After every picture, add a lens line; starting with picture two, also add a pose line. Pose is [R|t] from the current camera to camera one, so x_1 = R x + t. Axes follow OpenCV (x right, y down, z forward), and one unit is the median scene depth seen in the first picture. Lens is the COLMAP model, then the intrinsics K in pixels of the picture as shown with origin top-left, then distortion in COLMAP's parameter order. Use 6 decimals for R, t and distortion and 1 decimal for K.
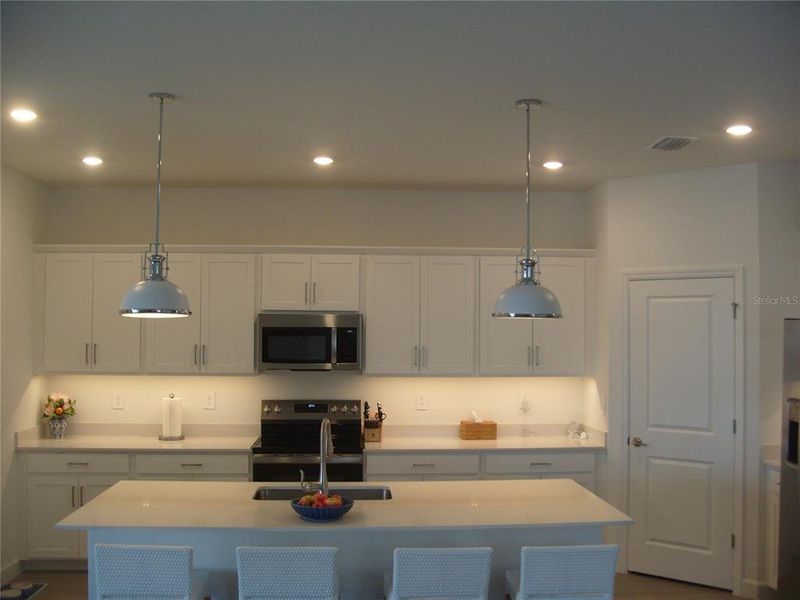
lens RADIAL K [[867.6, 0, 402.2], [0, 867.6, 294.8], [0, 0, 1]] dist [-0.145721, 0.000000]
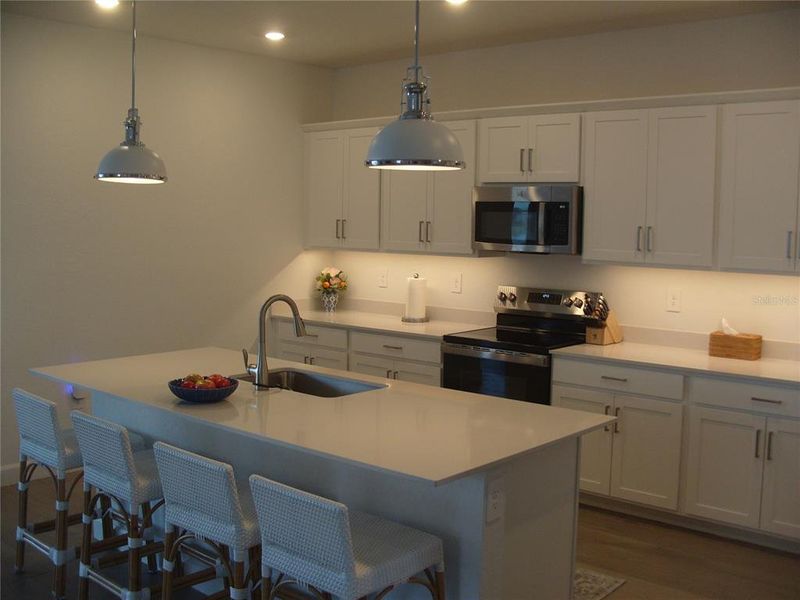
lens RADIAL K [[867.6, 0, 404.8], [0, 867.6, 296.7], [0, 0, 1]] dist [-0.145721, 0.000000]
pose [[0.712432, 0.070581, -0.698183, 0.406093], [0.014275, 0.993265, 0.114978, 0.030624], [0.701596, -0.091881, 0.706626, 0.314145]]
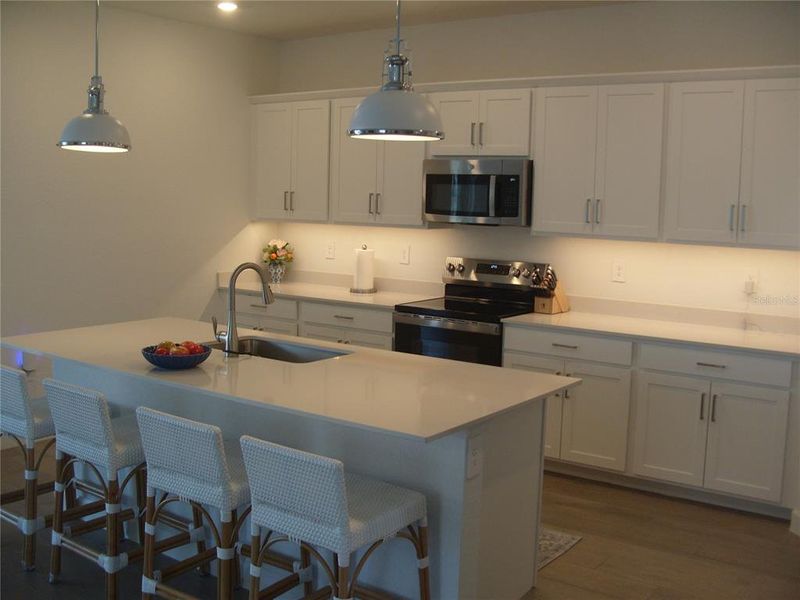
lens RADIAL K [[867.6, 0, 404.9], [0, 867.6, 294.6], [0, 0, 1]] dist [-0.145721, 0.000000]
pose [[0.773432, 0.087157, -0.627858, 0.392938], [0.002800, 0.990023, 0.140880, 0.034021], [0.633873, -0.110719, 0.765472, 0.281309]]
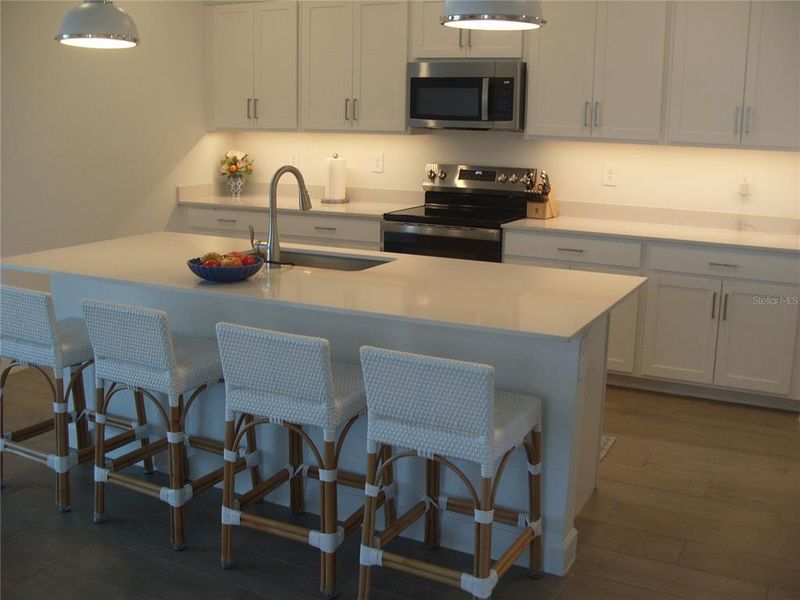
lens RADIAL K [[867.6, 0, 398.3], [0, 867.6, 287.8], [0, 0, 1]] dist [-0.145721, 0.000000]
pose [[0.856094, 0.111285, -0.504697, 0.282614], [0.006228, 0.974250, 0.225385, 0.047743], [0.516783, -0.196094, 0.833356, 0.233612]]
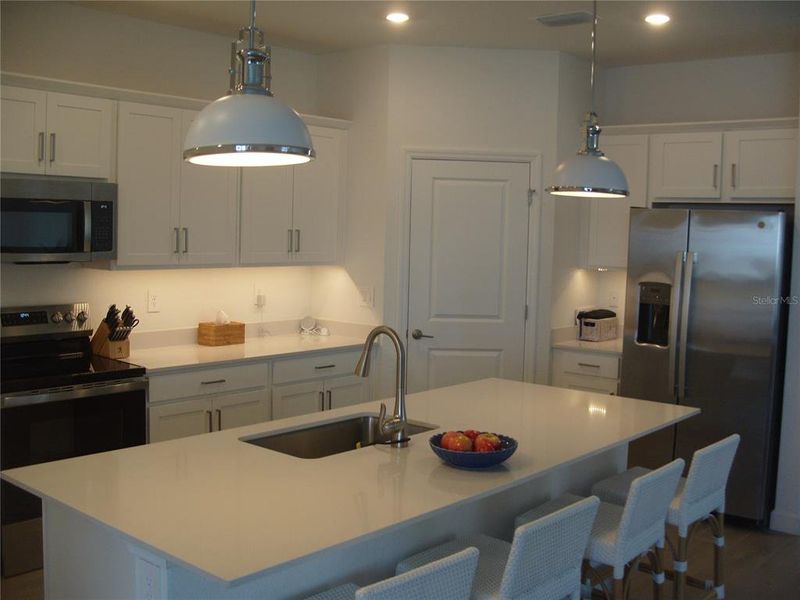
lens RADIAL K [[867.6, 0, 398.7], [0, 867.6, 303.0], [0, 0, 1]] dist [-0.145721, 0.000000]
pose [[0.707774, -0.047958, 0.704809, -0.380692], [-0.047478, 0.992208, 0.115191, 0.028681], [-0.704842, -0.114992, 0.699982, 0.335820]]
